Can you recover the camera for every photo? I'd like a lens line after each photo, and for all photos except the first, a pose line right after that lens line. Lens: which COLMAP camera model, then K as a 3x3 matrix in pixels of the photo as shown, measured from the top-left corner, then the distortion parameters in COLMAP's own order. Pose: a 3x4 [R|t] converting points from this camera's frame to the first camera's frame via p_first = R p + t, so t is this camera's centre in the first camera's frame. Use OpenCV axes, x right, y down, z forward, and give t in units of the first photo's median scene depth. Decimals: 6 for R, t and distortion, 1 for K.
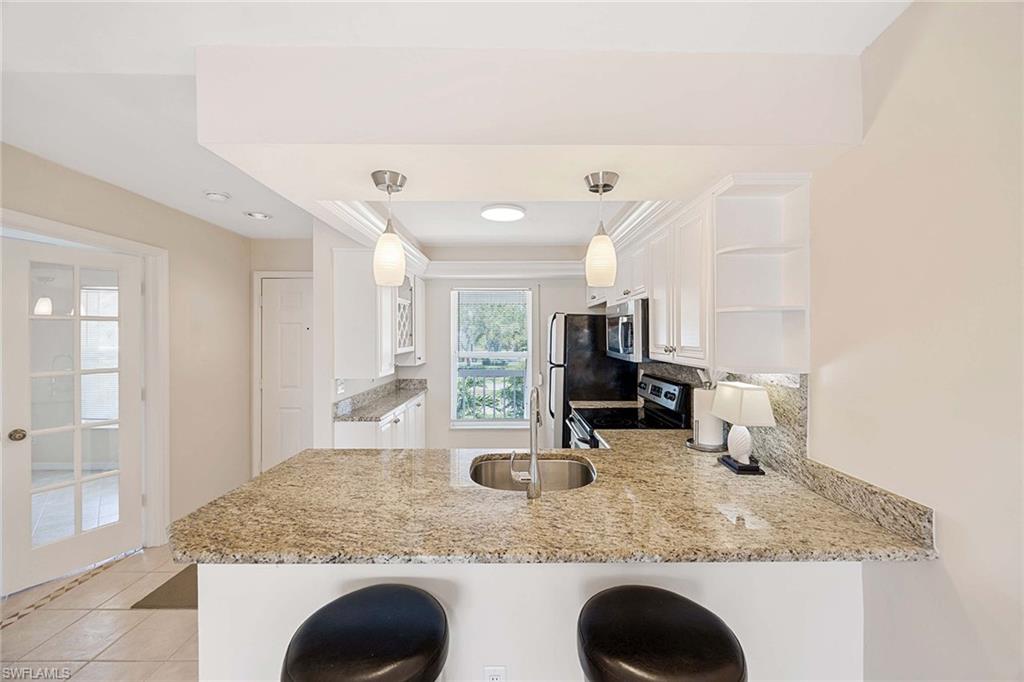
lens RADIAL K [[388.6, 0, 513.2], [0, 388.6, 336.7], [0, 0, 1]] dist [-0.004004, -0.000079]
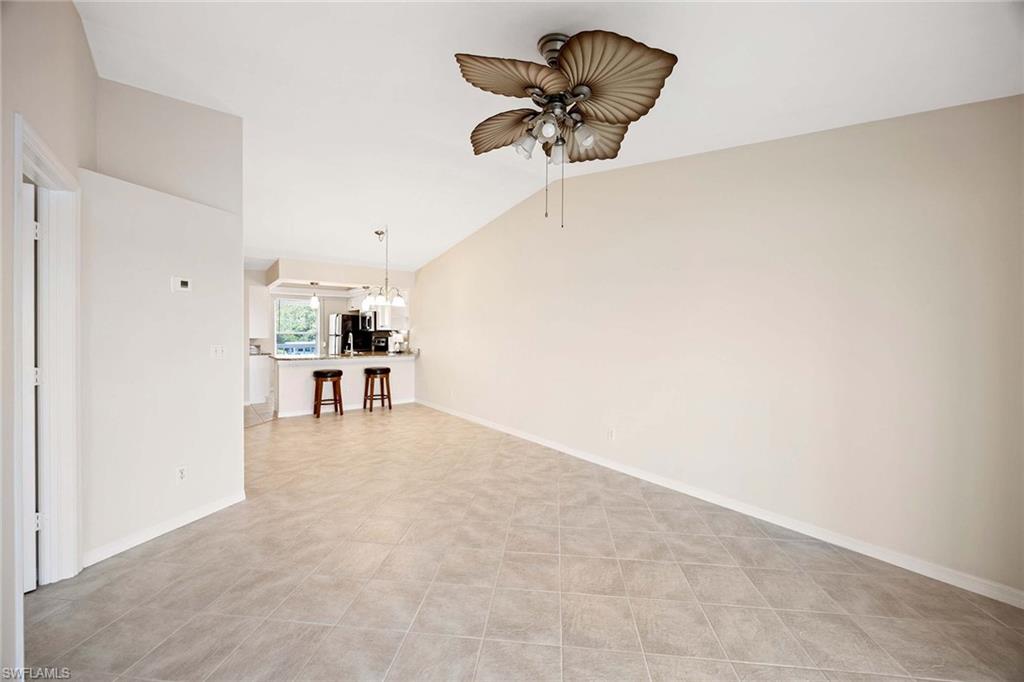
lens RADIAL K [[388.6, 0, 512.0], [0, 388.6, 333.5], [0, 0, 1]] dist [-0.004004, -0.000079]
pose [[0.782192, 0.004293, 0.623023, -1.019891], [-0.006622, 0.999977, 0.001423, 0.094369], [-0.623002, -0.005239, 0.782202, -2.915349]]
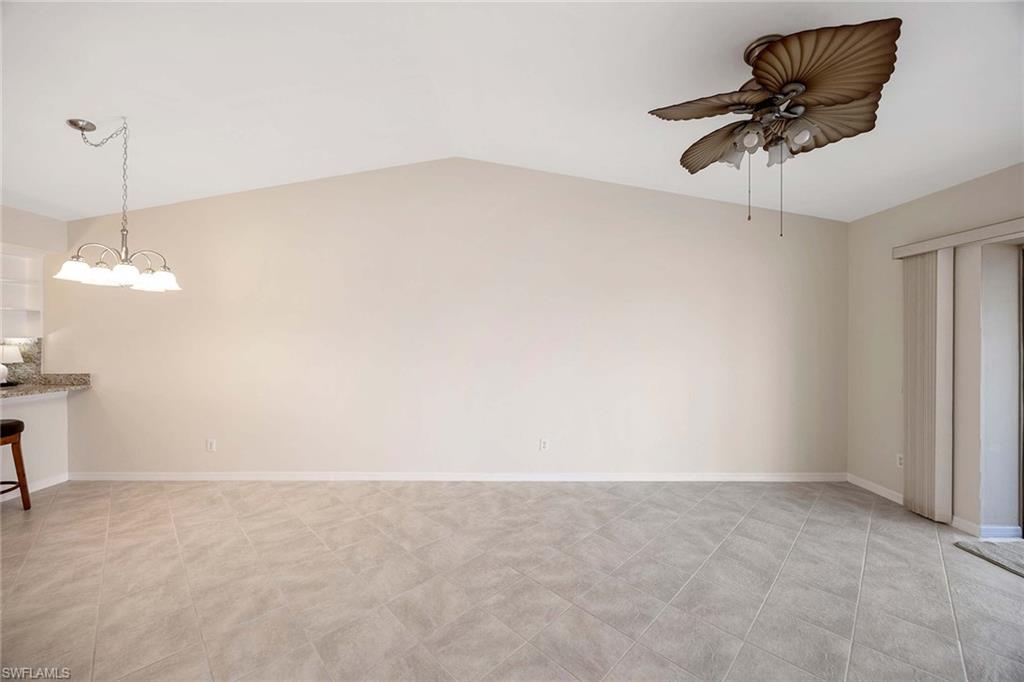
lens RADIAL K [[388.6, 0, 517.5], [0, 388.6, 338.9], [0, 0, 1]] dist [-0.004004, -0.000079]
pose [[0.002210, 0.005812, 0.999981, -1.288268], [0.002799, 0.999979, -0.005818, 0.098937], [-0.999994, 0.002811, 0.002194, -1.545819]]
